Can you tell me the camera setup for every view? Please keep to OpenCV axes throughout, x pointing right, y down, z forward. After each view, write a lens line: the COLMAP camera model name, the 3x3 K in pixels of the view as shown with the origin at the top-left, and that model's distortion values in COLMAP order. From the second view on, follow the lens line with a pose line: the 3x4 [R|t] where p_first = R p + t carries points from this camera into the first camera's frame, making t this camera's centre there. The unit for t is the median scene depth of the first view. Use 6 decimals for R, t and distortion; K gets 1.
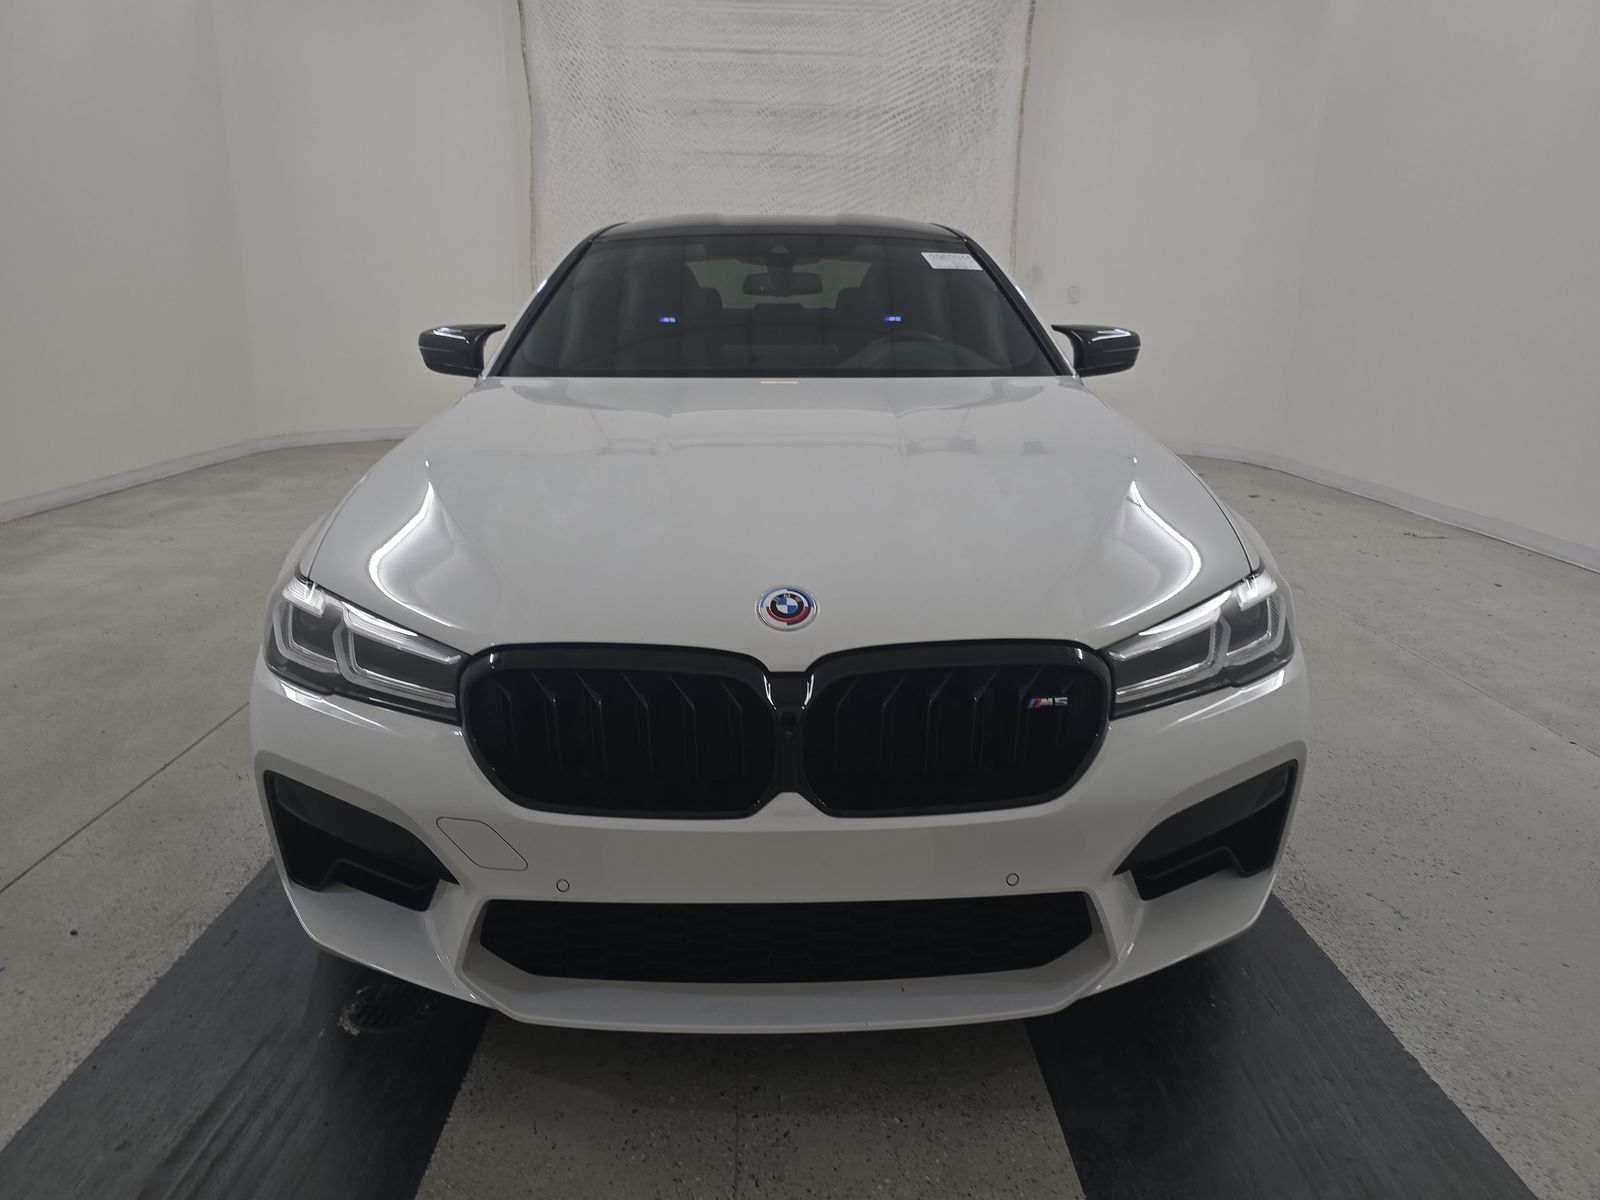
lens RADIAL K [[1058.8, 0, 796.1], [0, 1058.8, 600.7], [0, 0, 1]] dist [0.019870, -0.024907]
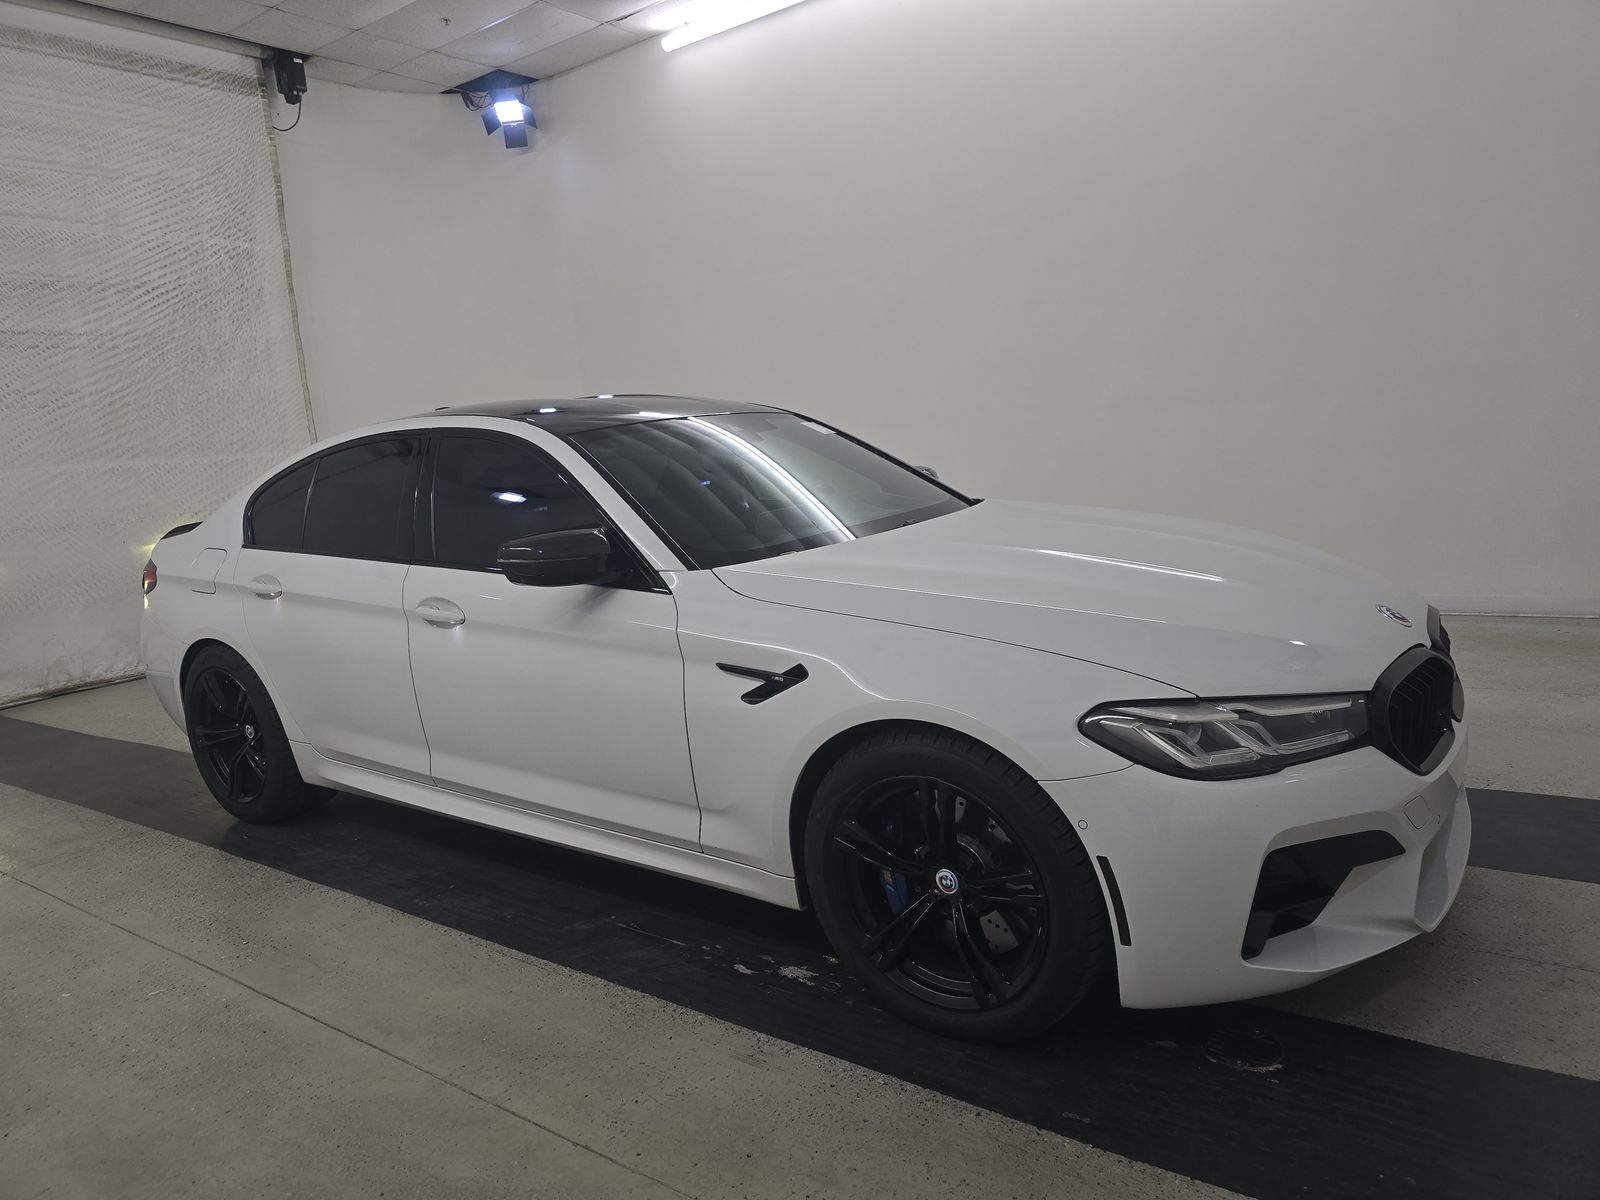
lens RADIAL K [[1058.8, 0, 793.8], [0, 1058.8, 605.3], [0, 0, 1]] dist [0.019870, -0.024907]
pose [[0.618062, -0.190685, 0.762653, -0.300829], [0.297194, 0.954815, -0.002117, -0.046517], [-0.727788, 0.227964, 0.646805, 0.099390]]
